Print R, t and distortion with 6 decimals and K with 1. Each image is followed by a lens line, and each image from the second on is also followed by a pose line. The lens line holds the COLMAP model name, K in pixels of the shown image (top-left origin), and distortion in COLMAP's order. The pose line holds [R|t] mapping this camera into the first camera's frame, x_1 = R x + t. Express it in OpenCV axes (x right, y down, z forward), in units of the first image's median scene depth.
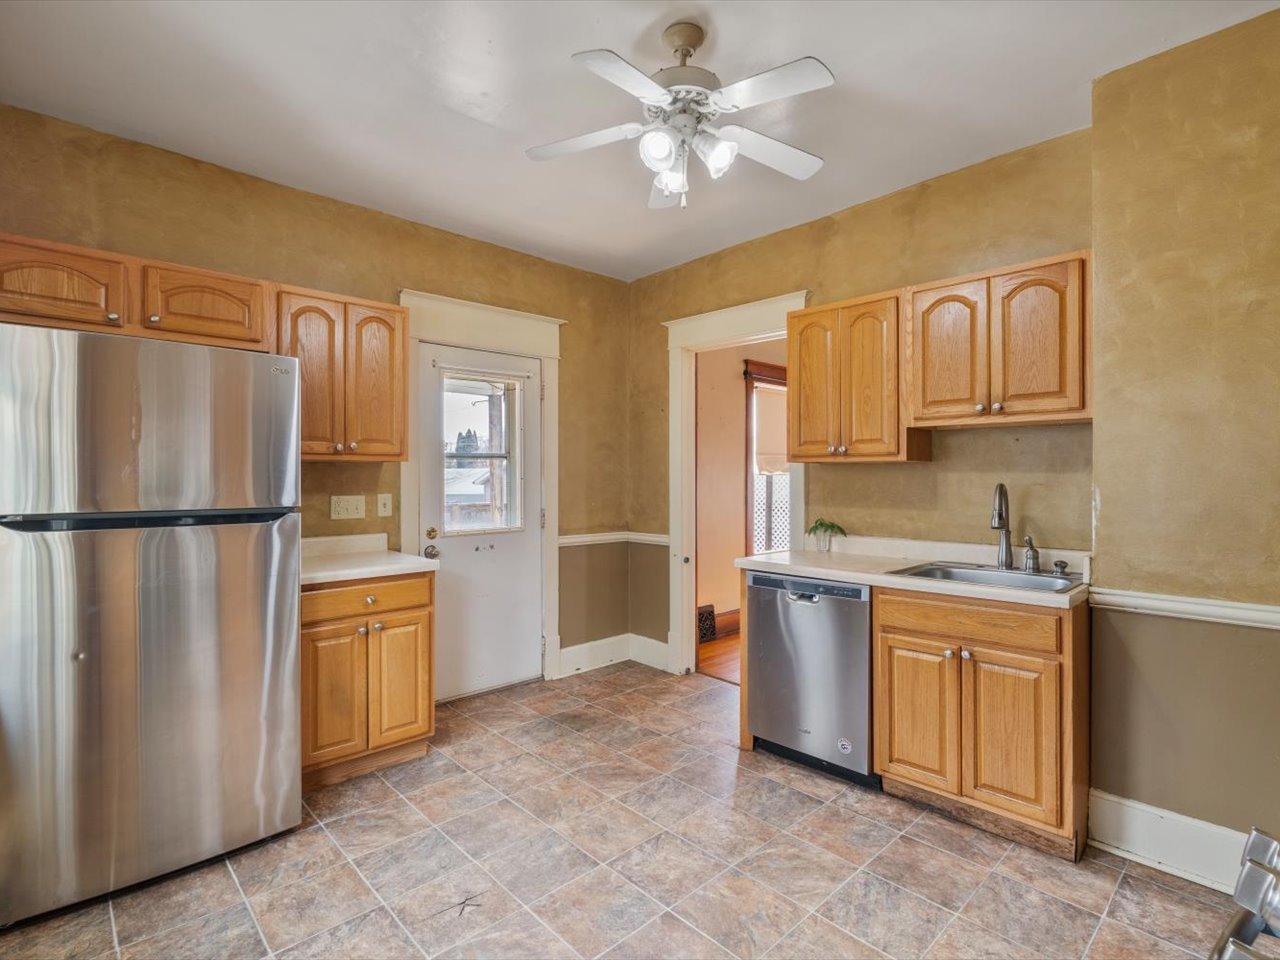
lens RADIAL K [[633.0, 0, 640.0], [0, 633.0, 480.0], [0, 0, 1]] dist [-0.002189, 0.000304]
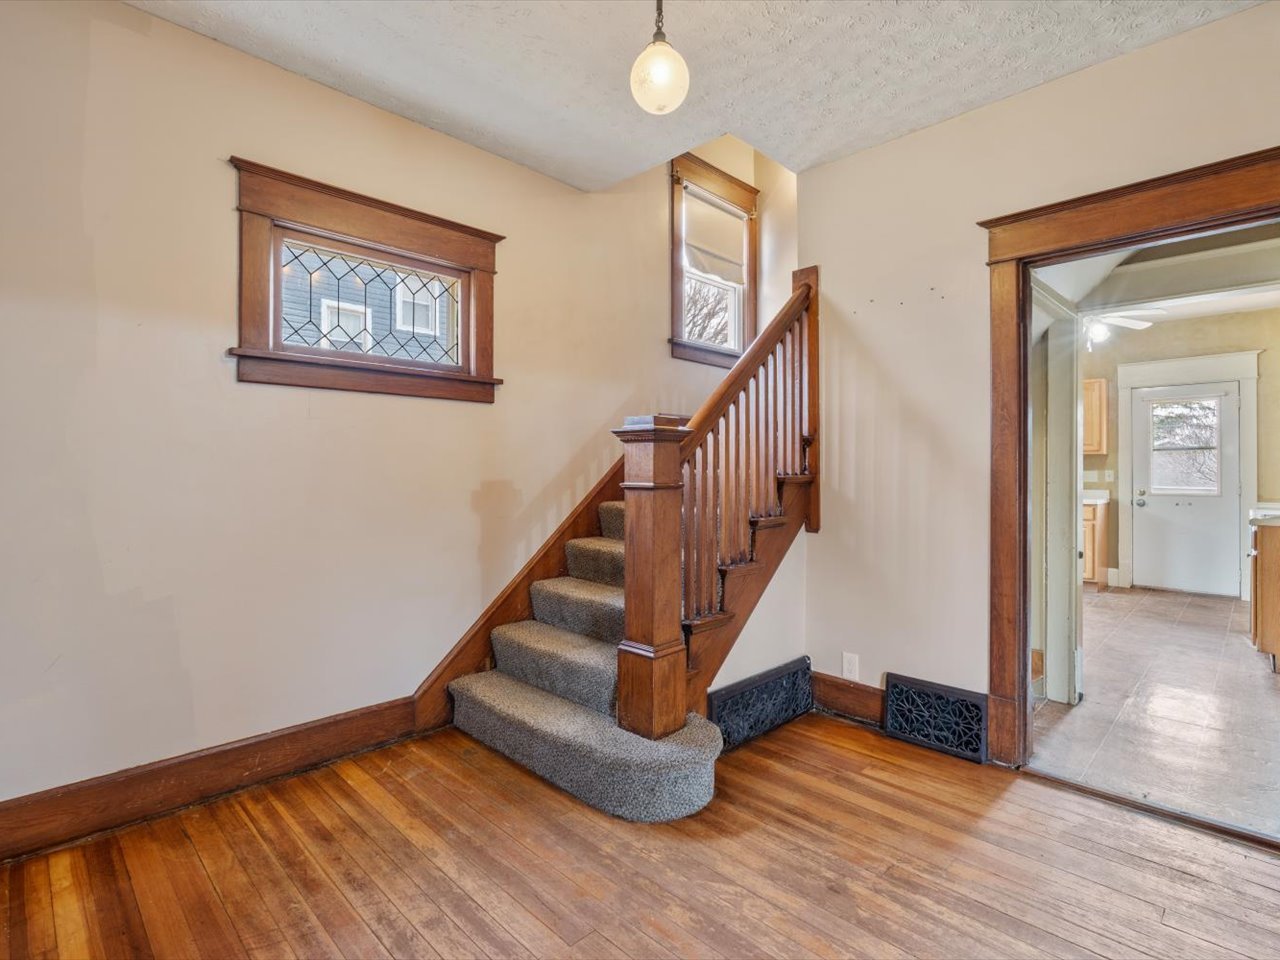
lens RADIAL K [[640.2, 0, 640.2], [0, 640.2, 464.1], [0, 0, 1]] dist [-0.001538, -0.000254]
pose [[0.042367, -0.001771, -0.999101, 1.795815], [-0.005326, 0.999984, -0.001998, 0.017170], [0.999088, 0.005406, 0.042356, -0.643585]]
